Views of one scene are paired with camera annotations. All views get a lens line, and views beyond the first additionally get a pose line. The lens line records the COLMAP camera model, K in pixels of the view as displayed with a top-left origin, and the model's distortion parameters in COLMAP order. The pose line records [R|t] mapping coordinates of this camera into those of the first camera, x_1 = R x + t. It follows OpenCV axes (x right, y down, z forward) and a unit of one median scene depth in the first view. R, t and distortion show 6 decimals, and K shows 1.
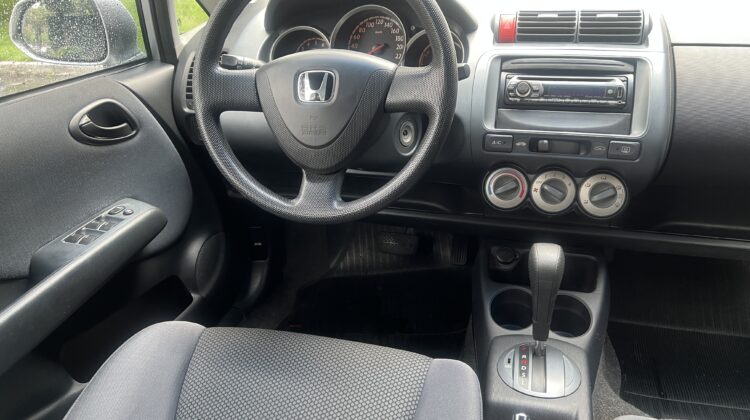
lens RADIAL K [[568.3, 0, 374.0], [0, 568.3, 204.5], [0, 0, 1]] dist [0.088920, -0.116241]
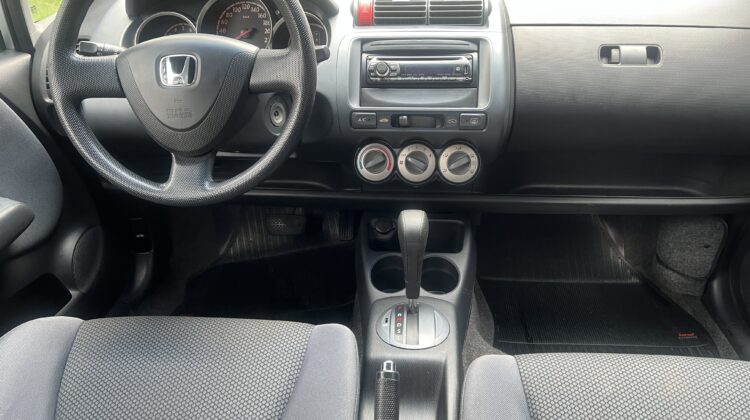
lens RADIAL K [[568.3, 0, 374.0], [0, 568.3, 204.5], [0, 0, 1]] dist [0.088920, -0.116241]
pose [[0.984218, -0.068057, 0.163349, 0.050434], [0.064400, 0.997543, 0.027586, 0.021746], [-0.164825, -0.016631, 0.986183, -0.059504]]
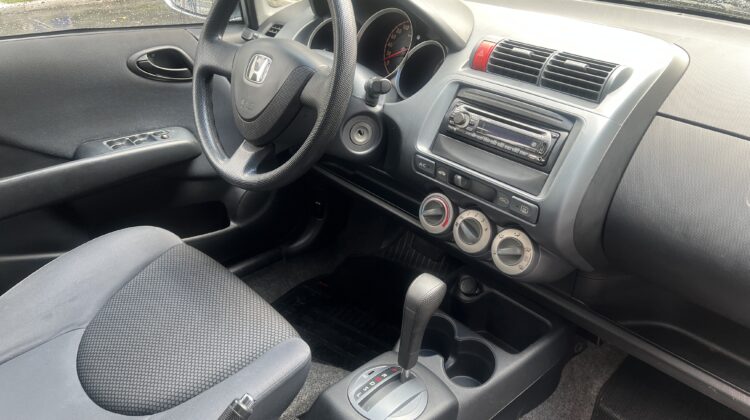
lens RADIAL K [[568.3, 0, 374.0], [0, 568.3, 204.5], [0, 0, 1]] dist [0.088920, -0.116241]
pose [[0.849956, 0.311776, -0.424701, 0.573307], [-0.299516, 0.949114, 0.097328, -0.111097], [0.433434, 0.044480, 0.900087, 0.070252]]
